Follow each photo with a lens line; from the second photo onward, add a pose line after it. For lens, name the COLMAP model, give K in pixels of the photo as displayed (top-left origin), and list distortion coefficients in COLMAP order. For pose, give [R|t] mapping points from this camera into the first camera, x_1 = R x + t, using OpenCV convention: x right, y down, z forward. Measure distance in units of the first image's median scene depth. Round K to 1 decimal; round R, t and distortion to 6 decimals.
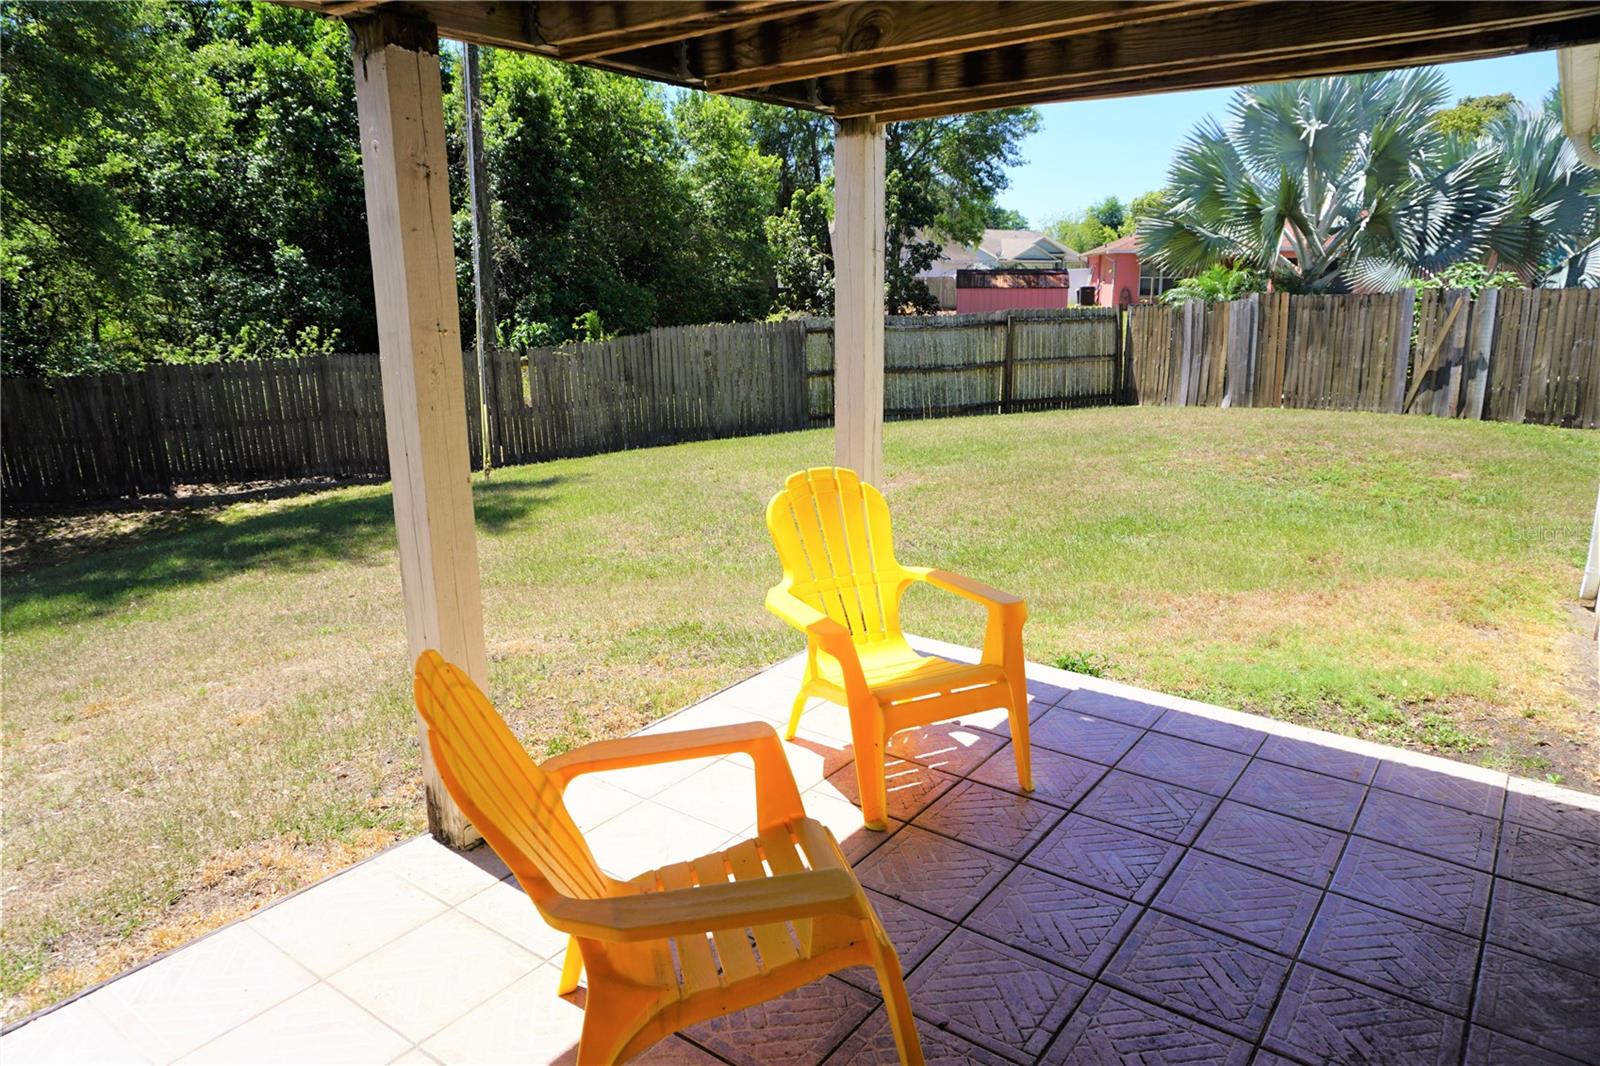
lens RADIAL K [[1071.4, 0, 790.1], [0, 1071.4, 526.8], [0, 0, 1]] dist [-0.041069, 0.021799]
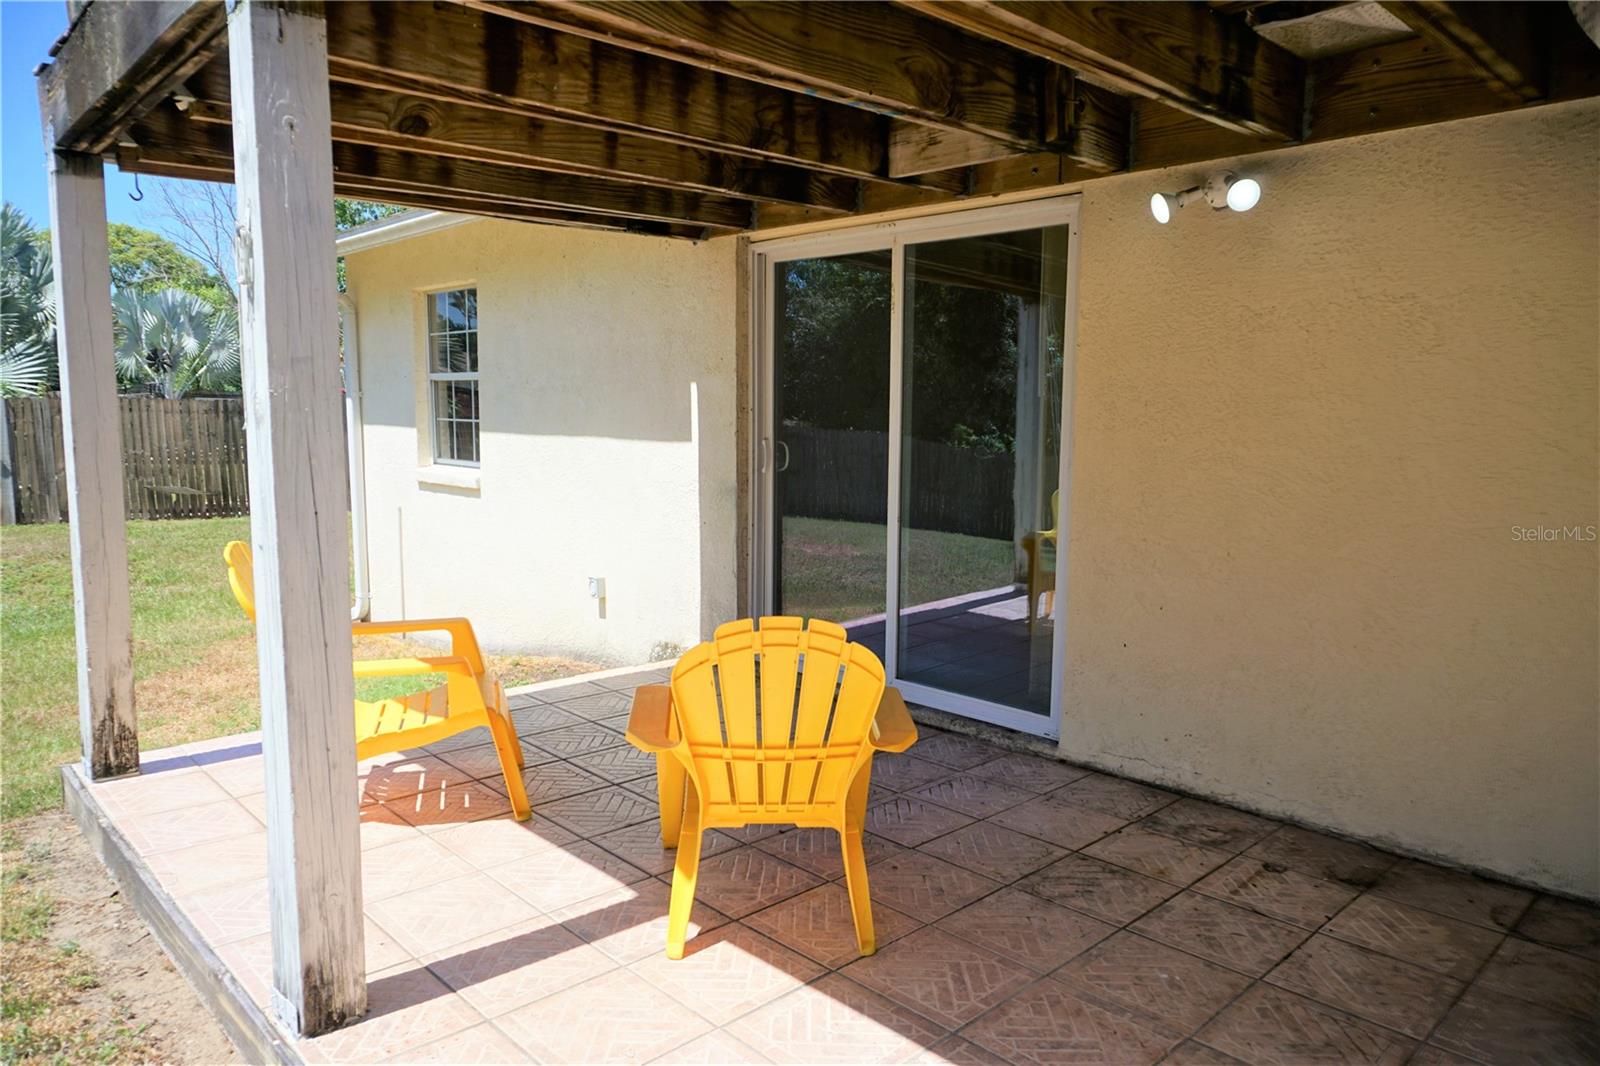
lens RADIAL K [[1071.4, 0, 790.1], [0, 1071.4, 526.8], [0, 0, 1]] dist [-0.041069, 0.021799]
pose [[0.174649, -0.104068, 0.979116, -0.834245], [0.215535, 0.974323, 0.065113, -0.026878], [-0.960751, 0.199661, 0.192595, 0.403250]]
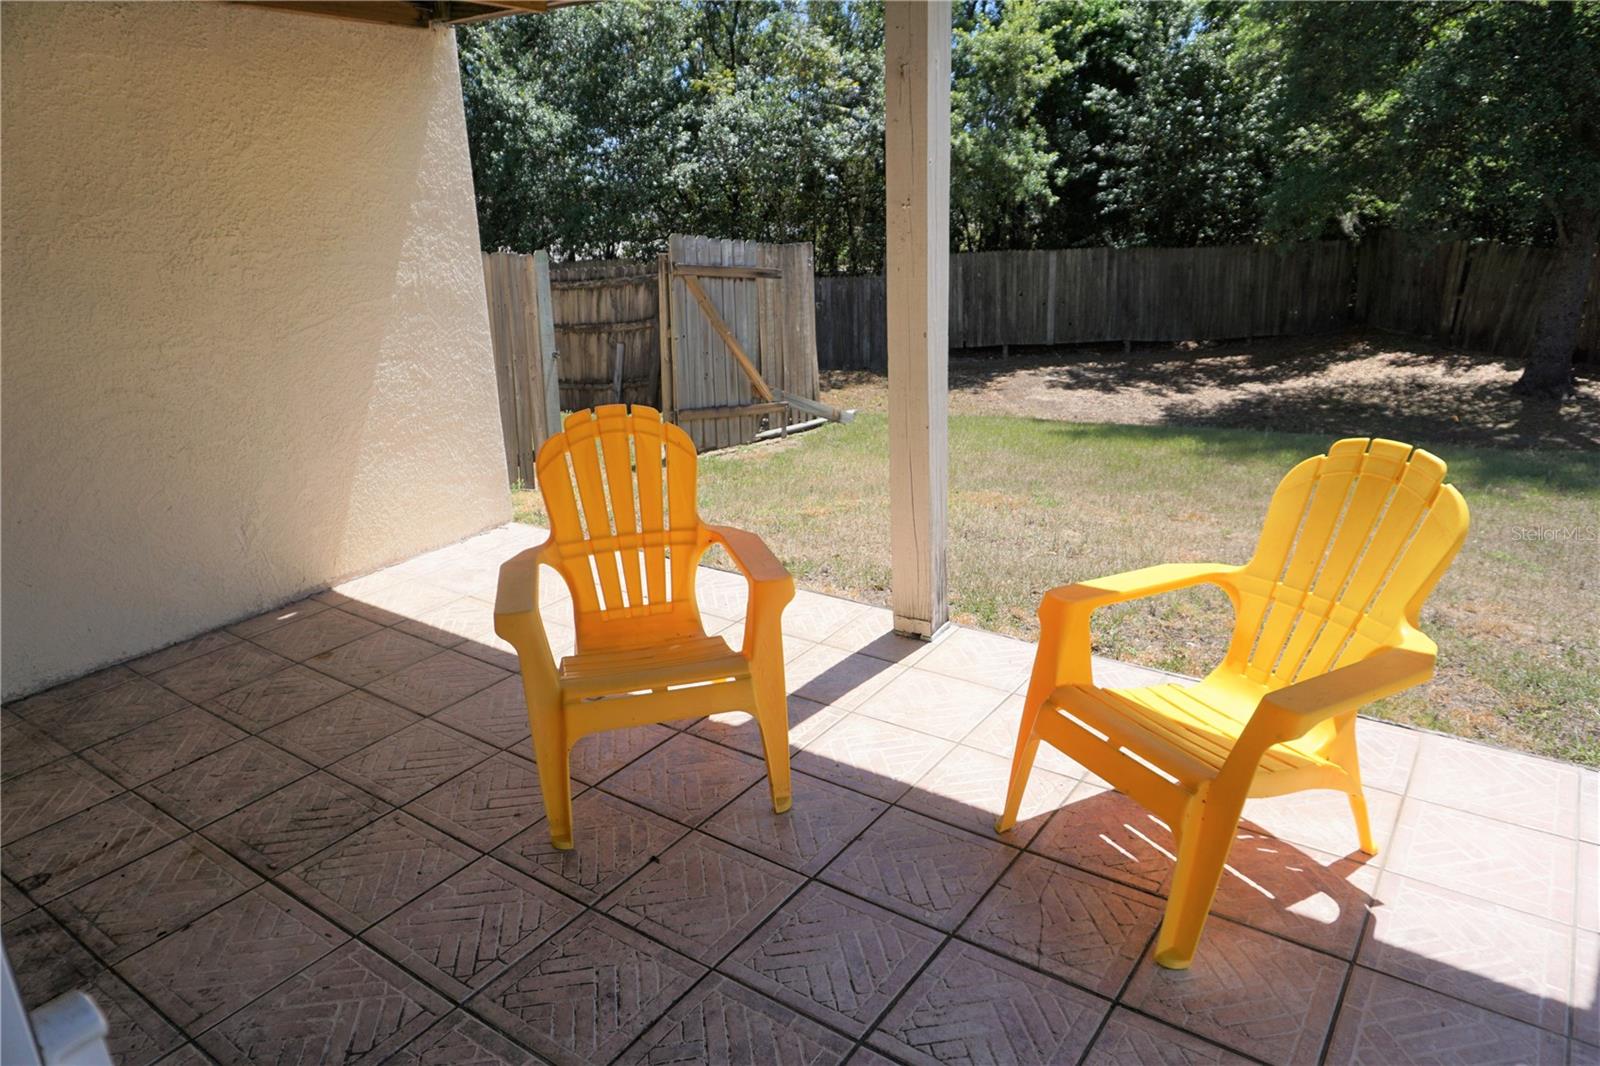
lens RADIAL K [[1071.4, 0, 790.1], [0, 1071.4, 526.8], [0, 0, 1]] dist [-0.041069, 0.021799]
pose [[0.010119, 0.310621, -0.950480, 0.716469], [-0.197102, 0.932500, 0.302646, -0.142746], [0.980331, 0.184279, 0.070659, 0.652147]]
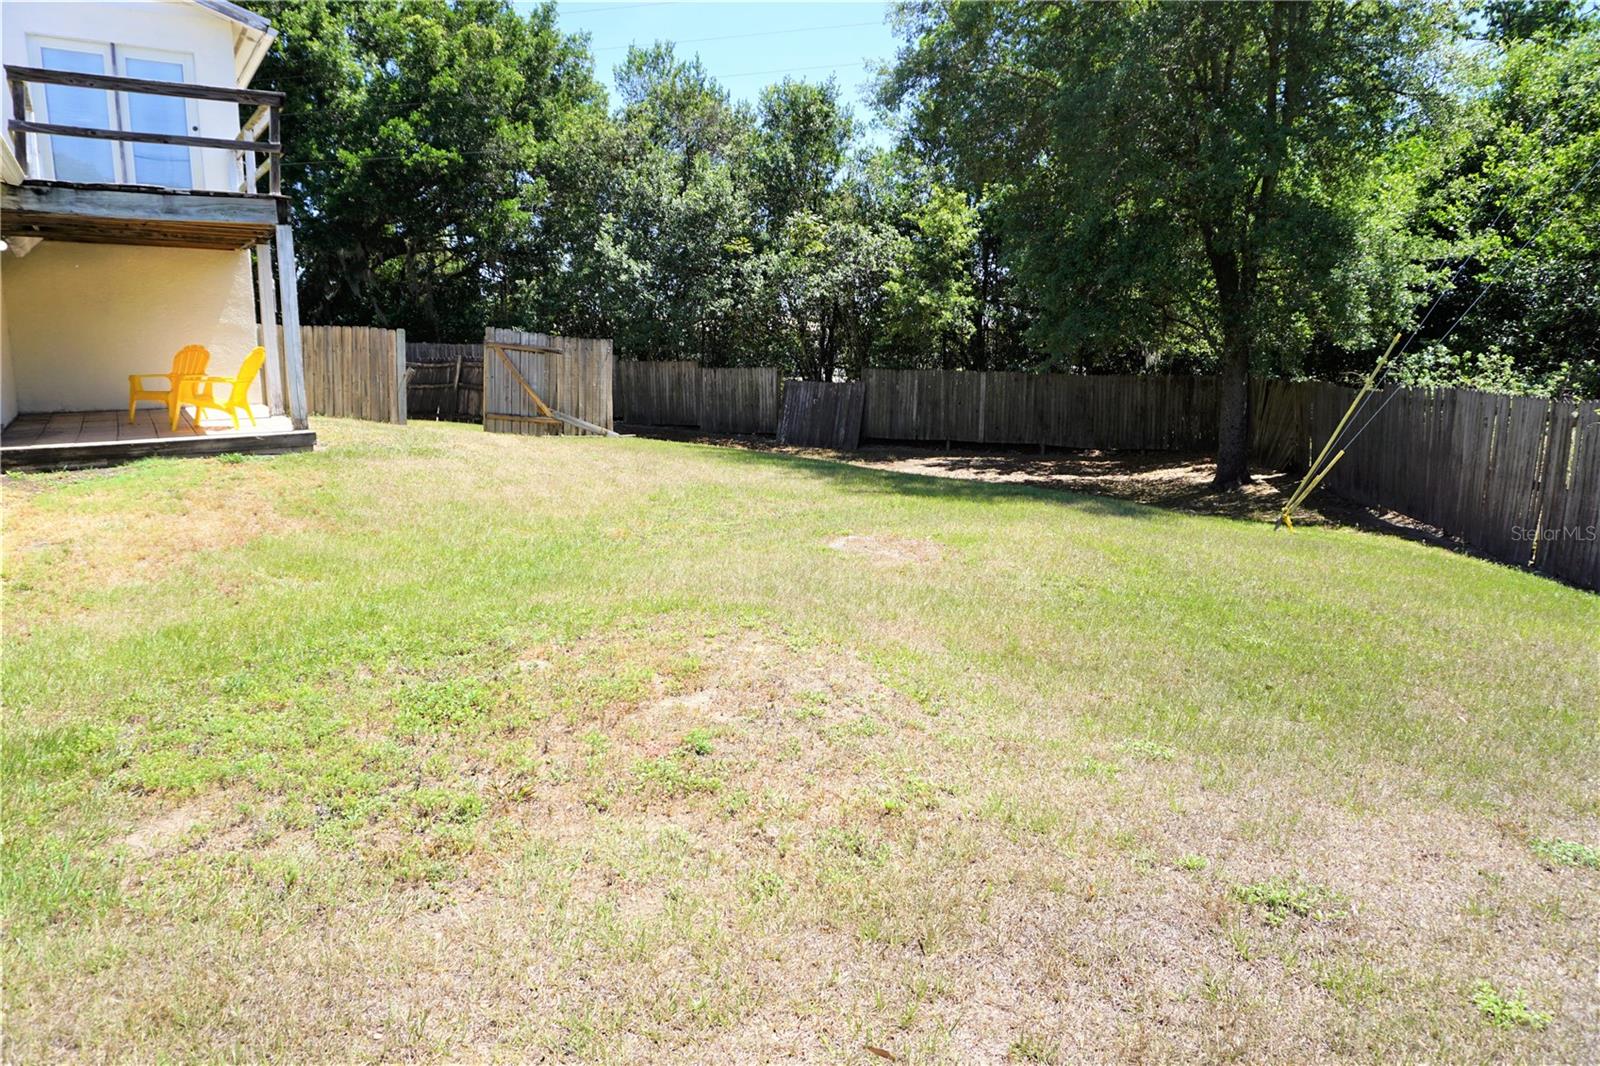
lens RADIAL K [[1081.3, 0, 800.0], [0, 1081.3, 533.0], [0, 0, 1]] dist [-0.116455, 0.081115]
pose [[-0.339119, 0.177267, -0.923891, 2.687768], [-0.221742, 0.939352, 0.261625, -0.762794], [0.914237, 0.293588, -0.279245, 3.761903]]
